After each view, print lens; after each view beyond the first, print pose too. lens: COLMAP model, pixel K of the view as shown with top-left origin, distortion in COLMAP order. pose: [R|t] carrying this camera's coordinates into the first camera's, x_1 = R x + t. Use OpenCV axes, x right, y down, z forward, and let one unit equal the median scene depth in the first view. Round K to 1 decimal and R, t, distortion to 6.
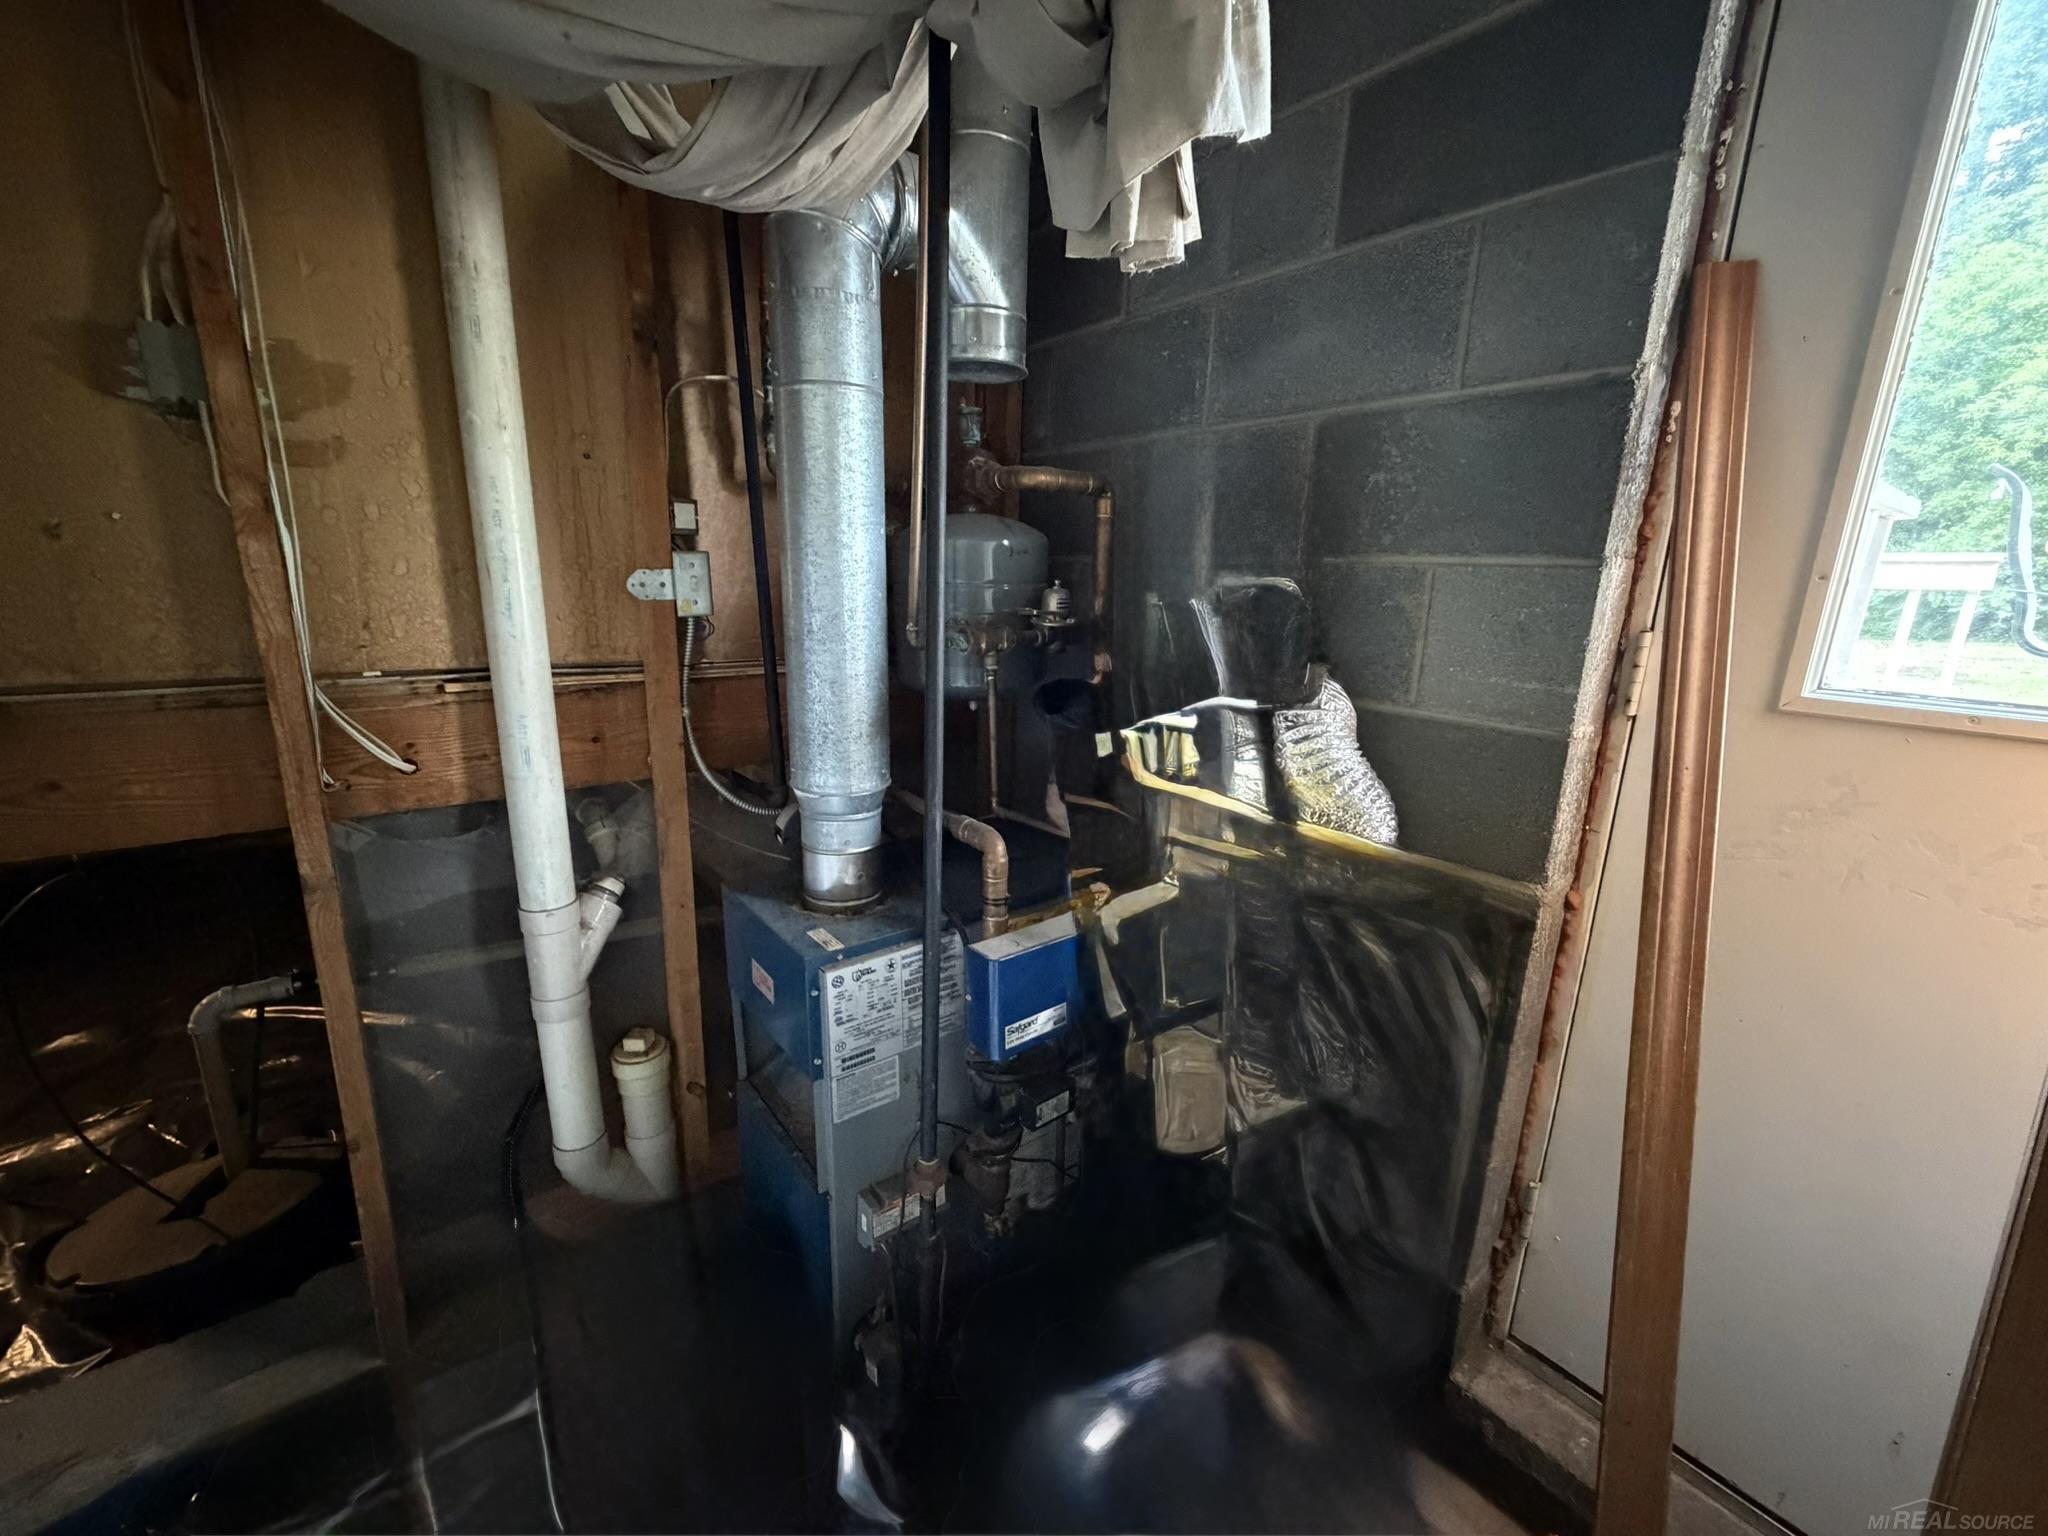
lens RADIAL K [[821.7, 0, 1024.9], [0, 821.7, 771.3], [0, 0, 1]] dist [-0.000392, 0.000018]
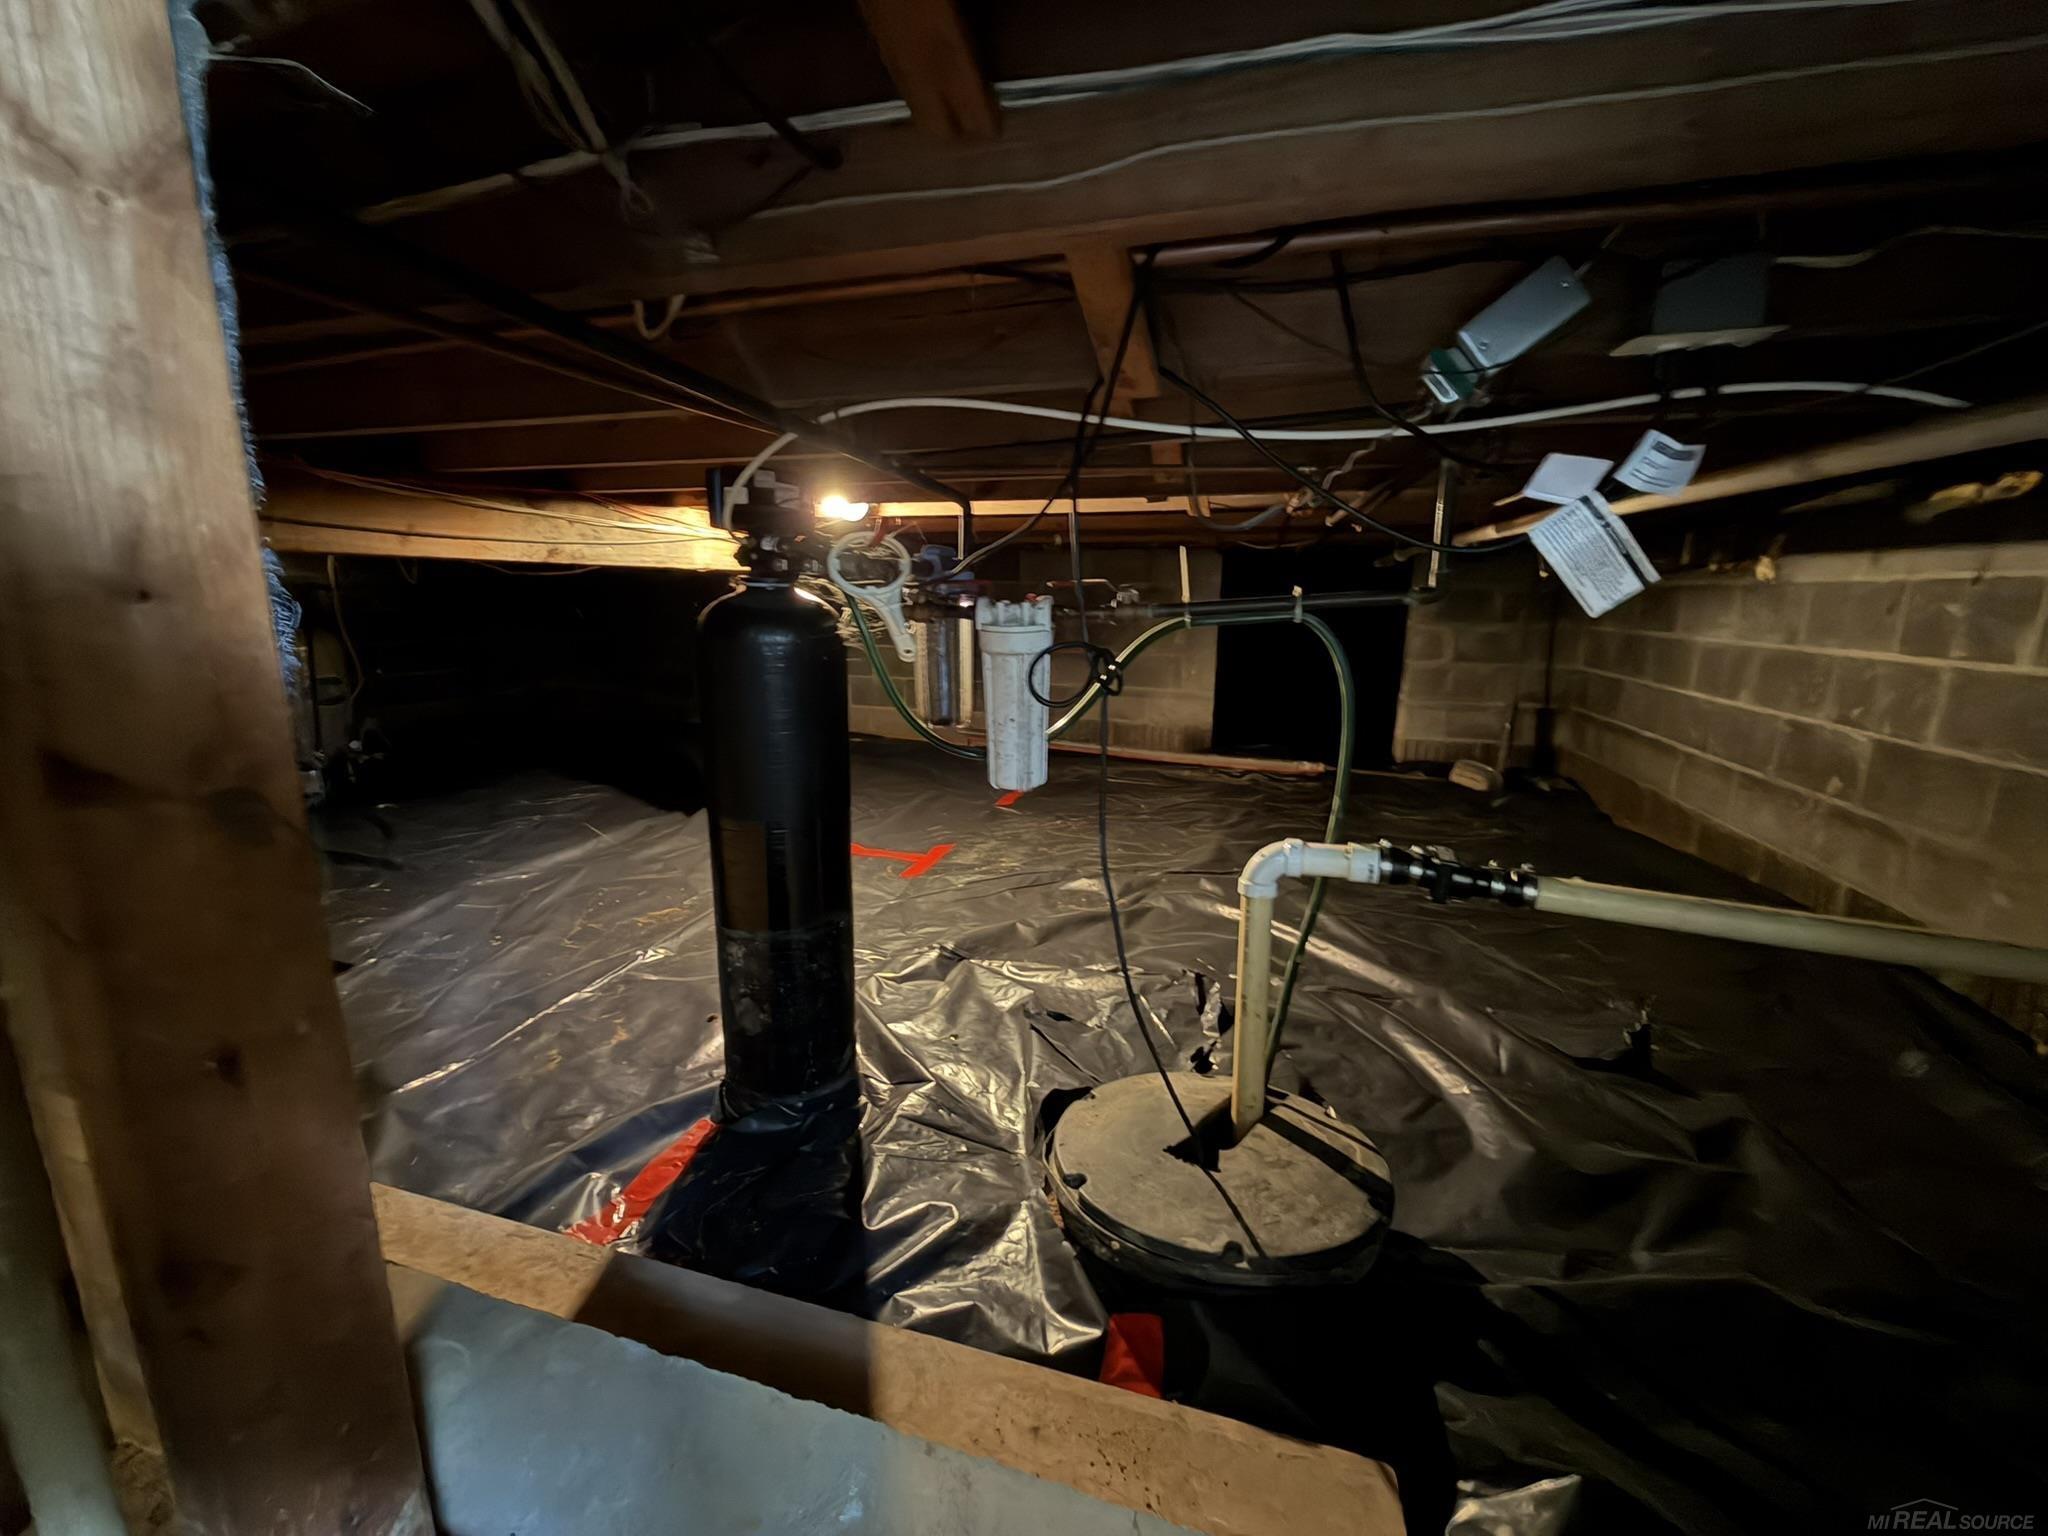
lens RADIAL K [[821.7, 0, 1019.5], [0, 821.7, 767.9], [0, 0, 1]] dist [-0.000392, 0.000018]
pose [[0.585889, 0.154785, -0.795472, -0.631806], [-0.198865, 0.979037, 0.044033, 0.237748], [0.785613, 0.132393, 0.604388, 0.455633]]
